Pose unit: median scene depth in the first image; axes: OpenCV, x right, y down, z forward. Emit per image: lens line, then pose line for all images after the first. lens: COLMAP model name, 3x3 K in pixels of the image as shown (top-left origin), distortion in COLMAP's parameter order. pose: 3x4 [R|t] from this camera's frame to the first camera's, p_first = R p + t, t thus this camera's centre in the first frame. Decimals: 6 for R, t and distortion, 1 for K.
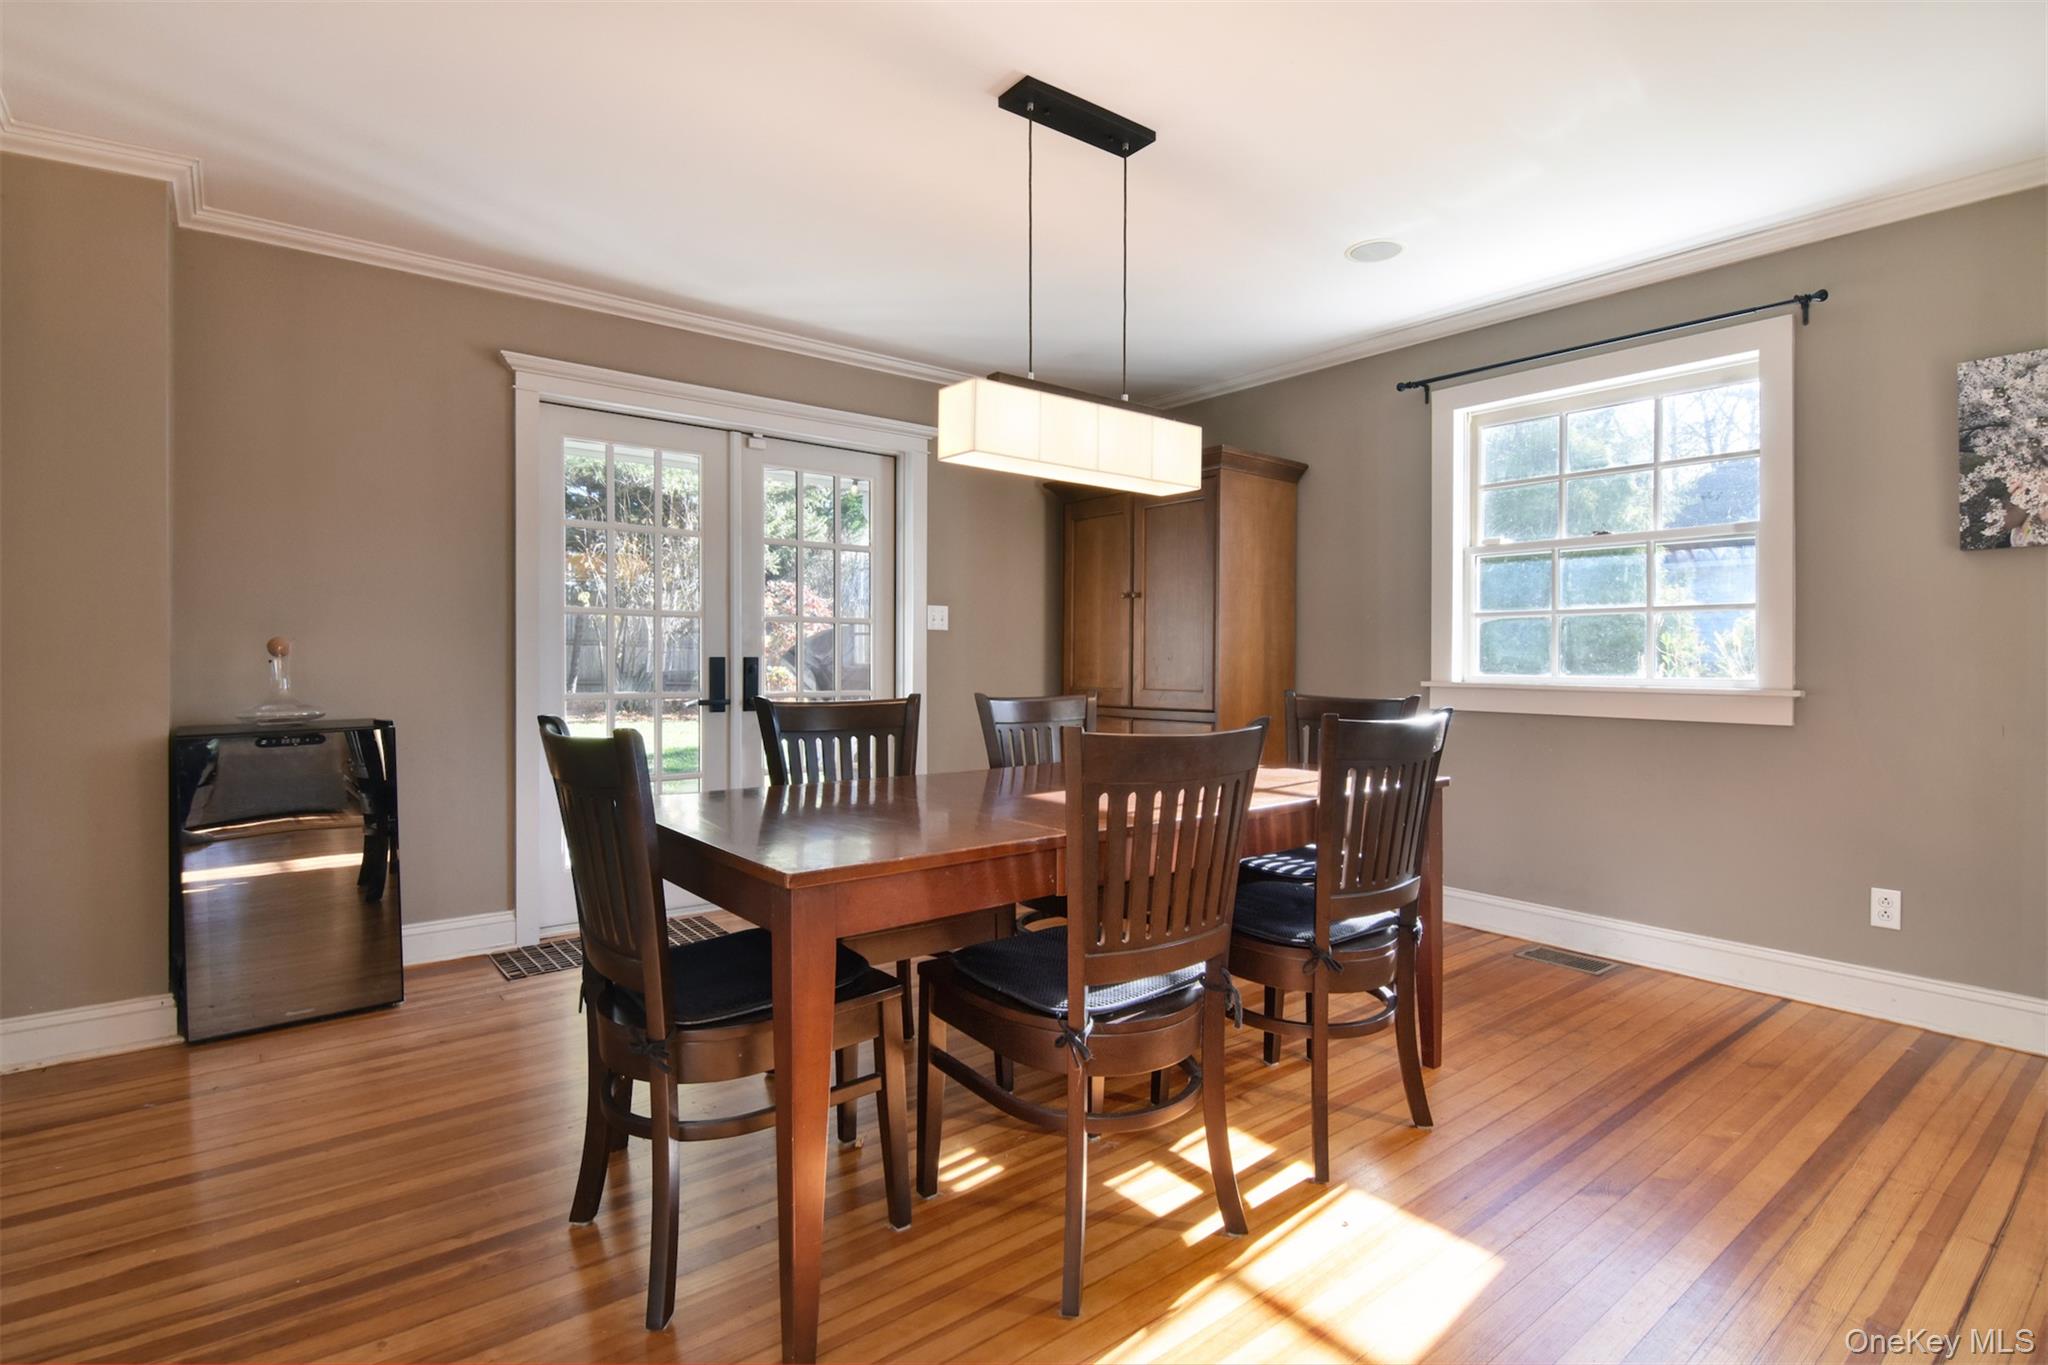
lens RADIAL K [[996.4, 0, 1025.2], [0, 996.4, 667.0], [0, 0, 1]] dist [-0.044580, -0.000509]
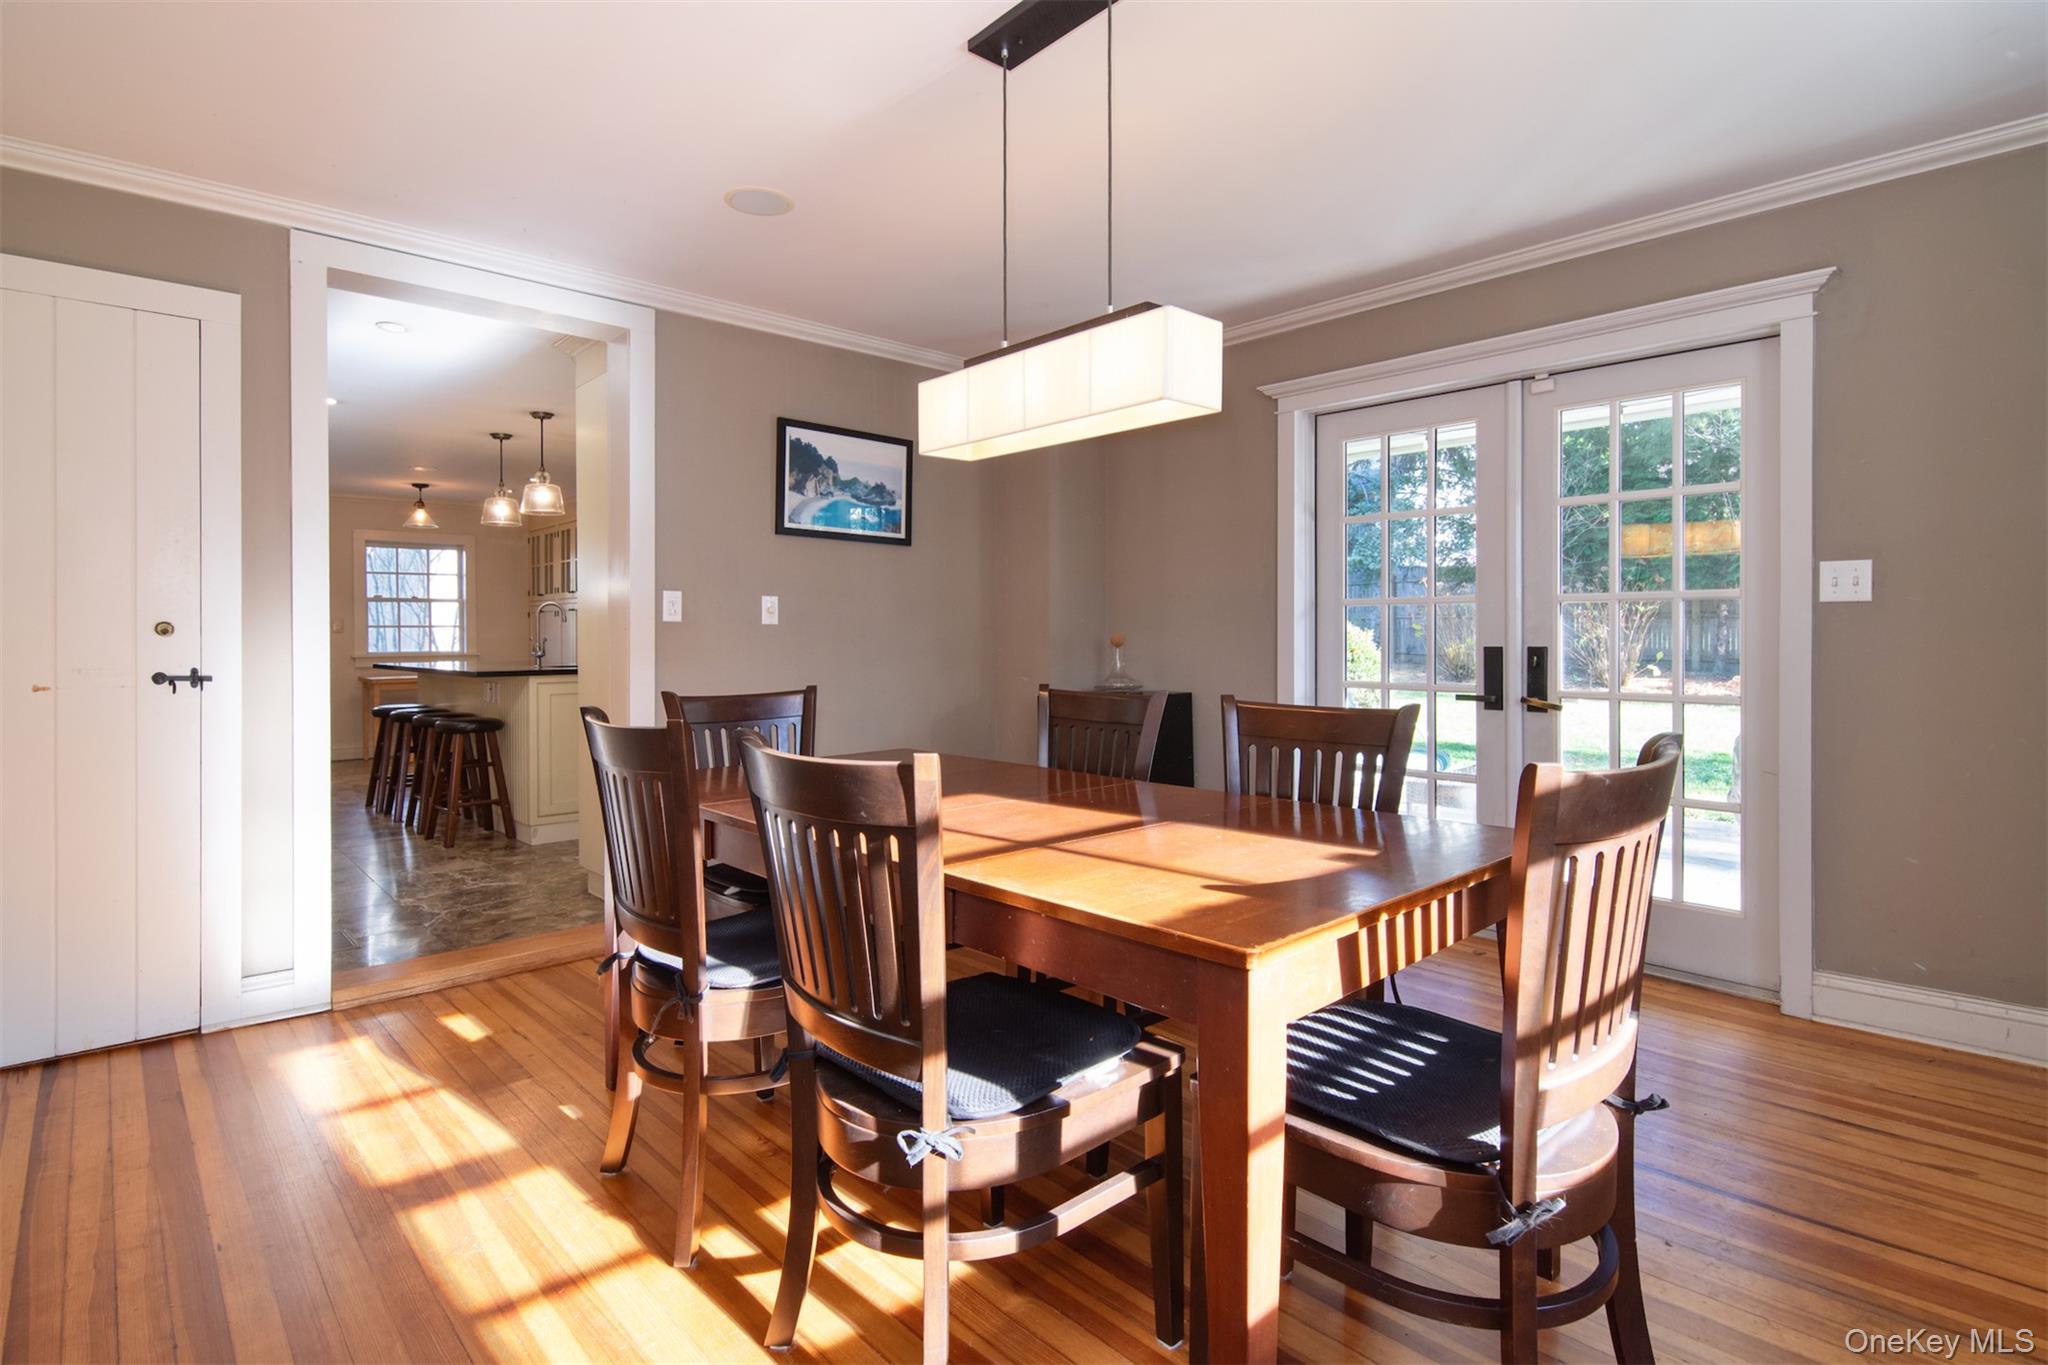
lens RADIAL K [[988.1, 0, 1022.3], [0, 988.1, 646.2], [0, 0, 1]] dist [-0.000021, -0.000107]
pose [[0.059616, 0.005323, -0.998207, 0.518470], [-0.010287, 0.999936, 0.004717, -0.010284], [0.998168, 0.009988, 0.059667, 0.545229]]
